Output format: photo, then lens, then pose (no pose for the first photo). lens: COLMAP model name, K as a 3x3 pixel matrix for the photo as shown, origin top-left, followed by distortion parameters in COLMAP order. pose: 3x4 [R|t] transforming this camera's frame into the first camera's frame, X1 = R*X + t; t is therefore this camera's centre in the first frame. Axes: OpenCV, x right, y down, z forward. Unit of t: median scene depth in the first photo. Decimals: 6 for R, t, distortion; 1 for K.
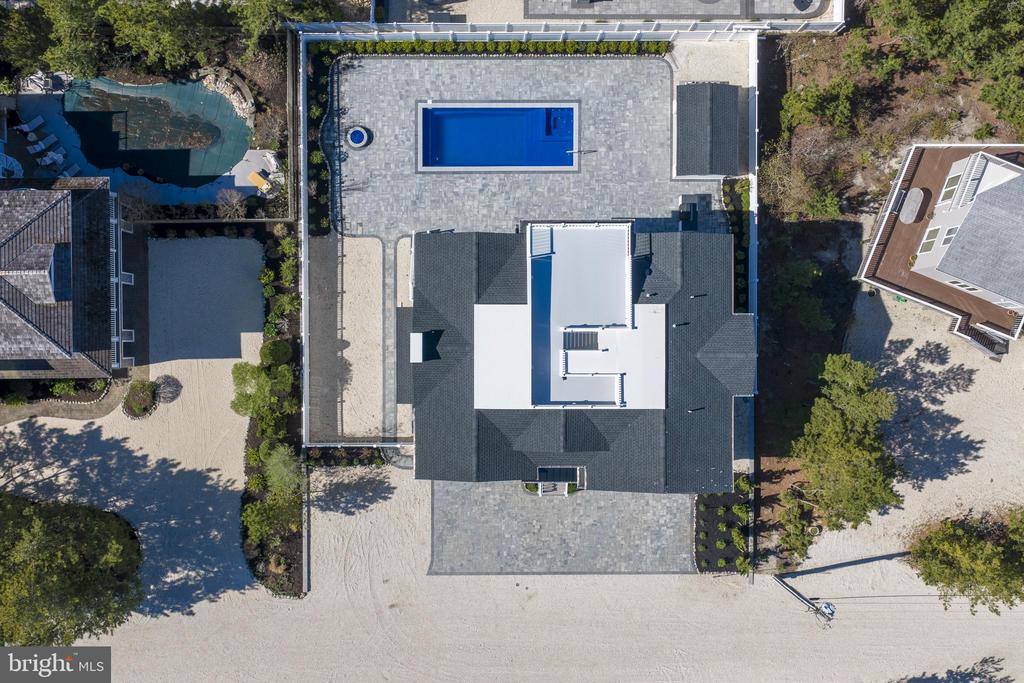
lens RADIAL K [[853.8, 0, 512.0], [0, 853.8, 341.5], [0, 0, 1]] dist [0.015904, -0.010504]
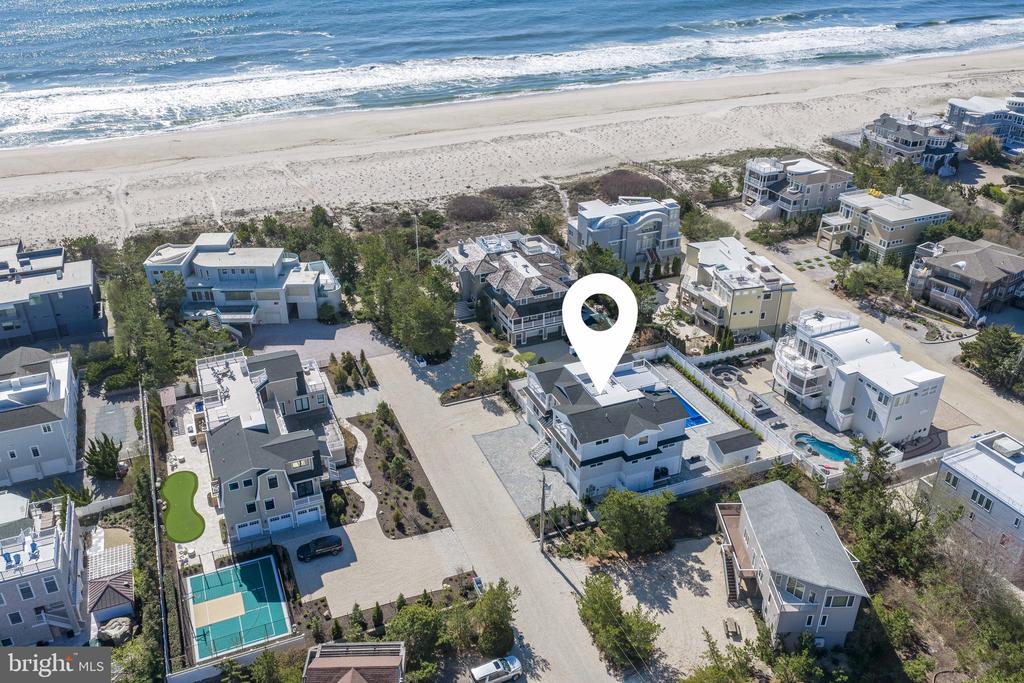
lens RADIAL K [[857.7, 0, 512.0], [0, 857.7, 341.5], [0, 0, 1]] dist [-0.002216, -0.003299]
pose [[0.380417, 0.446702, -0.809777, 1.489619], [-0.924788, 0.177108, -0.336748, 0.829958], [-0.007009, 0.876978, 0.480480, -0.170549]]
